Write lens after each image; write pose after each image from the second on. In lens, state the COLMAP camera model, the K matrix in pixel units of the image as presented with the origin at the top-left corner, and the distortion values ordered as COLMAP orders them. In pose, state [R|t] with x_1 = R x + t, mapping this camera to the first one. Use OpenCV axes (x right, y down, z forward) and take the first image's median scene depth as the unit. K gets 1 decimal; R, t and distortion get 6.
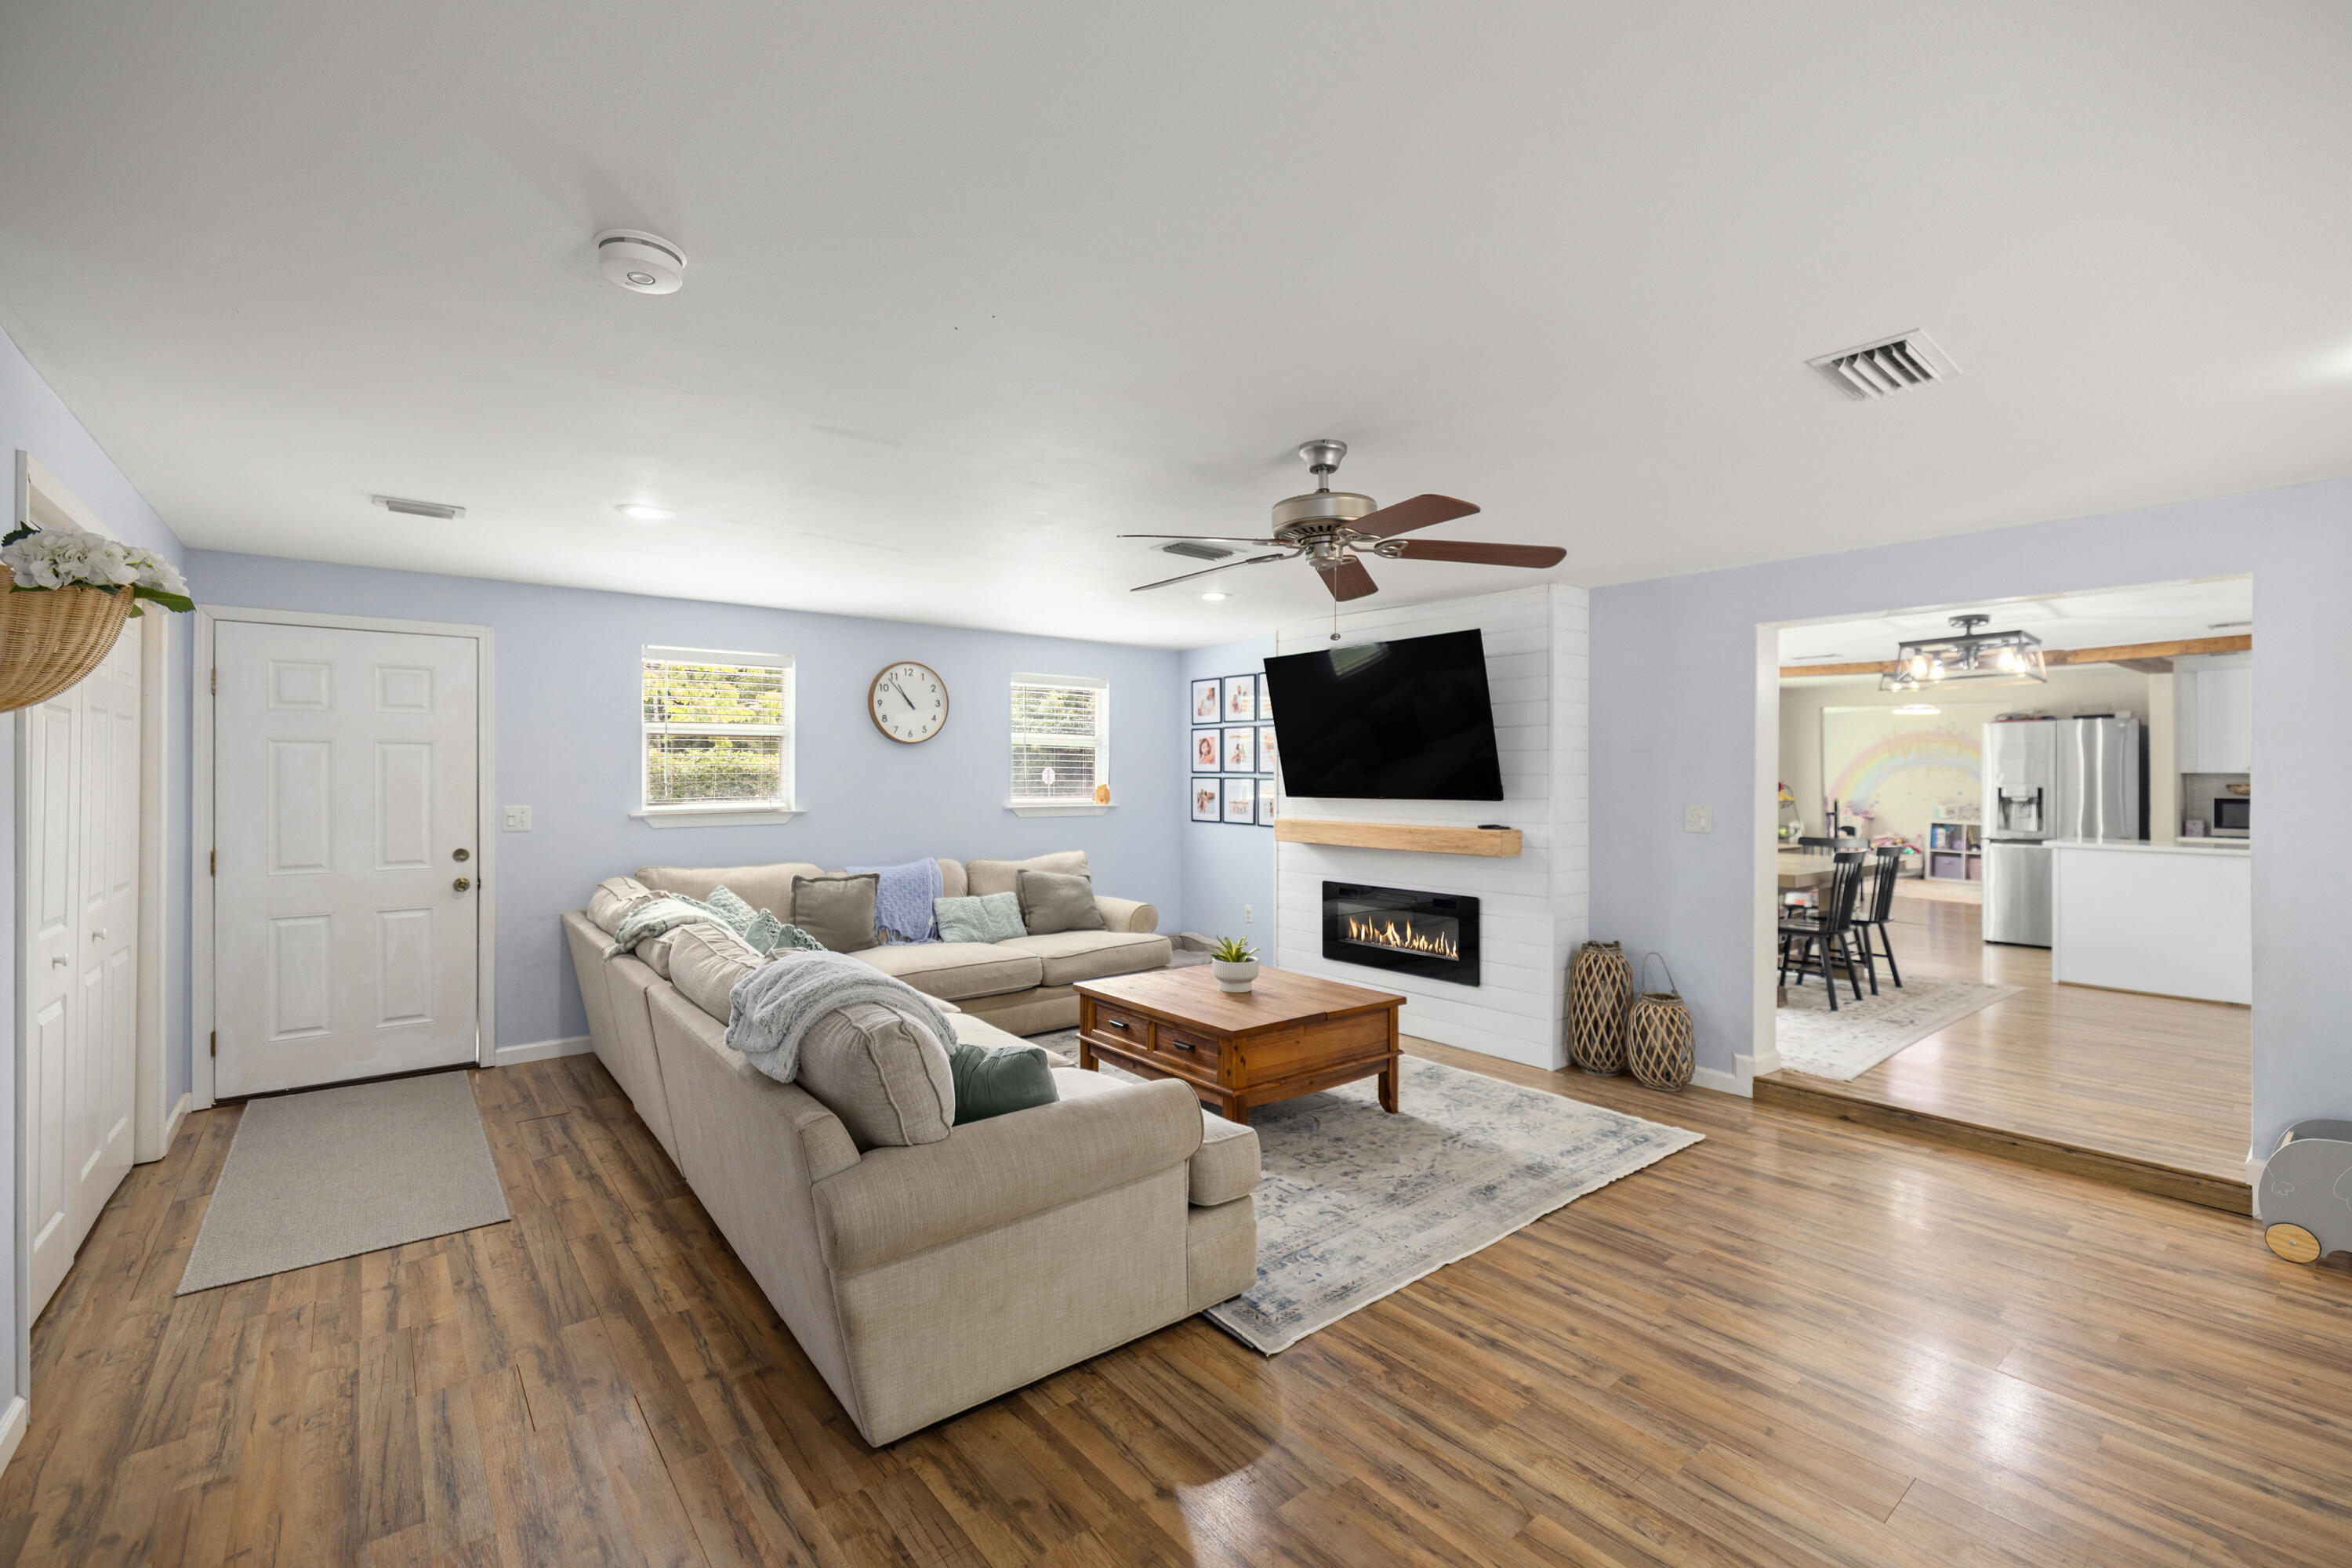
lens RADIAL K [[1025.8, 0, 1171.8], [0, 1025.8, 777.3], [0, 0, 1]] dist [0.000126, 0.000317]
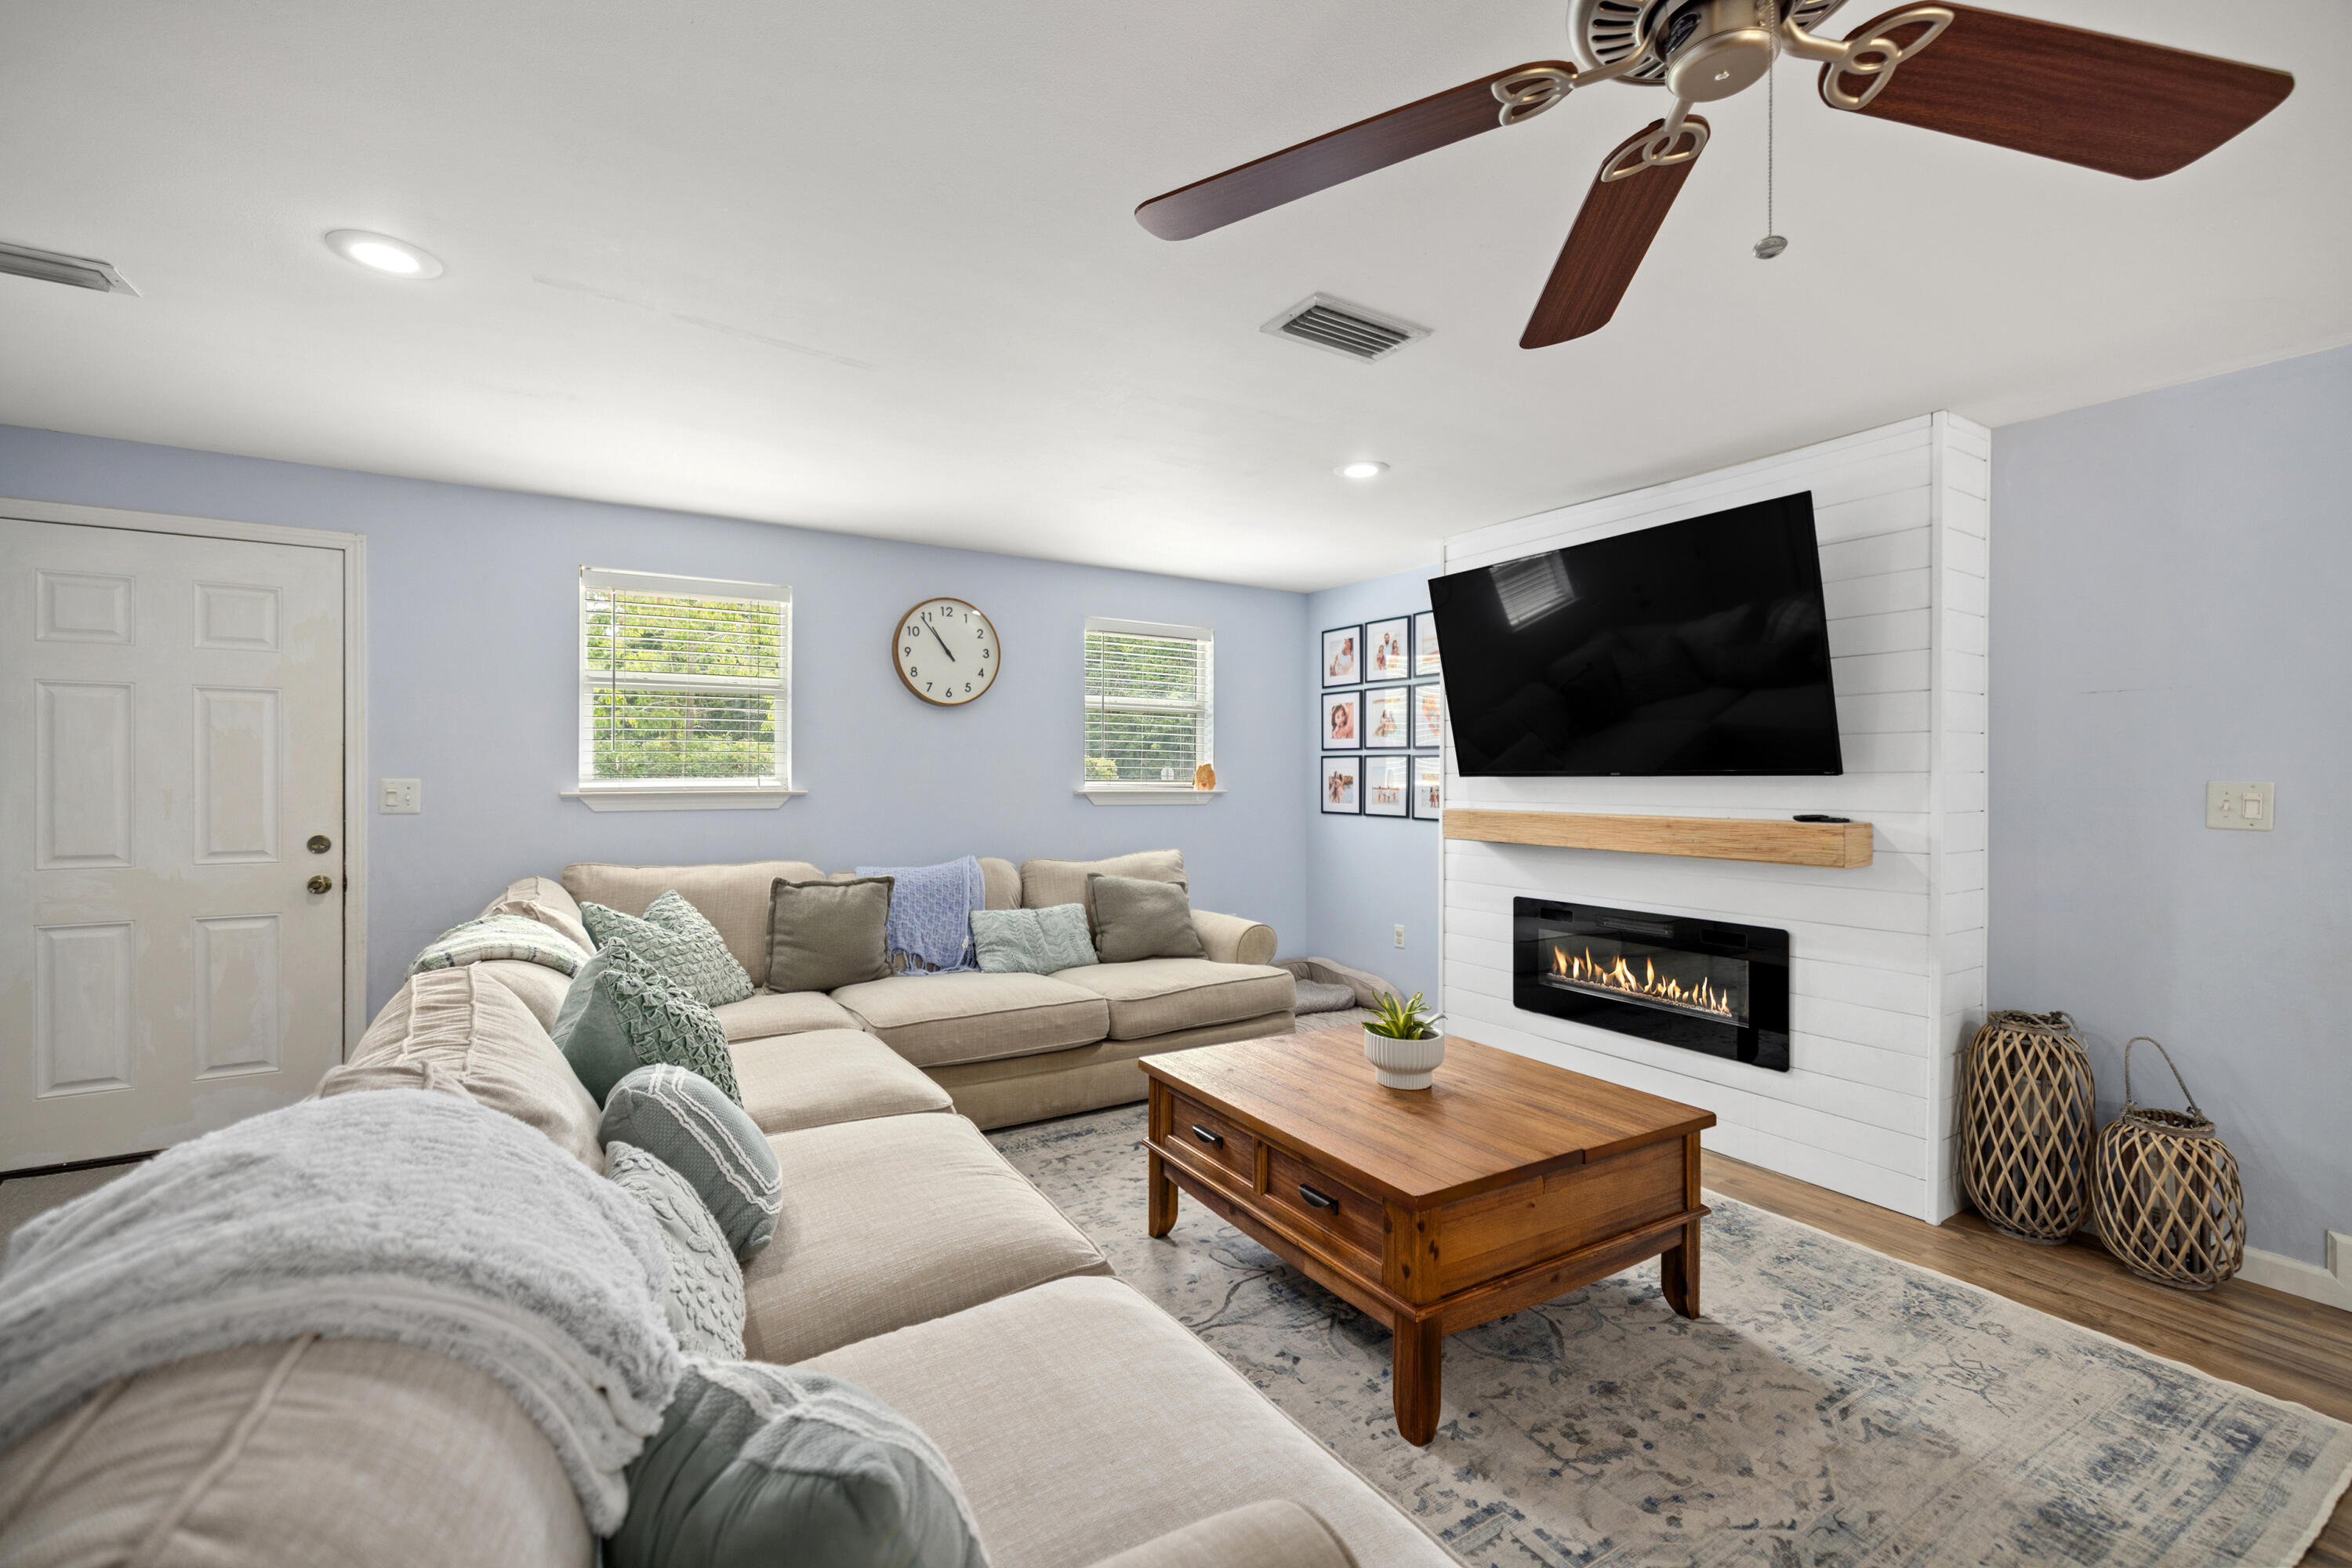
lens RADIAL K [[990.9, 0, 1169.1], [0, 990.9, 791.2], [0, 0, 1]] dist [-0.000369, 0.000568]
pose [[0.992155, 0.004216, -0.124942, -0.002059], [-0.002956, 0.999943, 0.010269, 0.029177], [0.124978, -0.009819, 0.992111, 0.381721]]
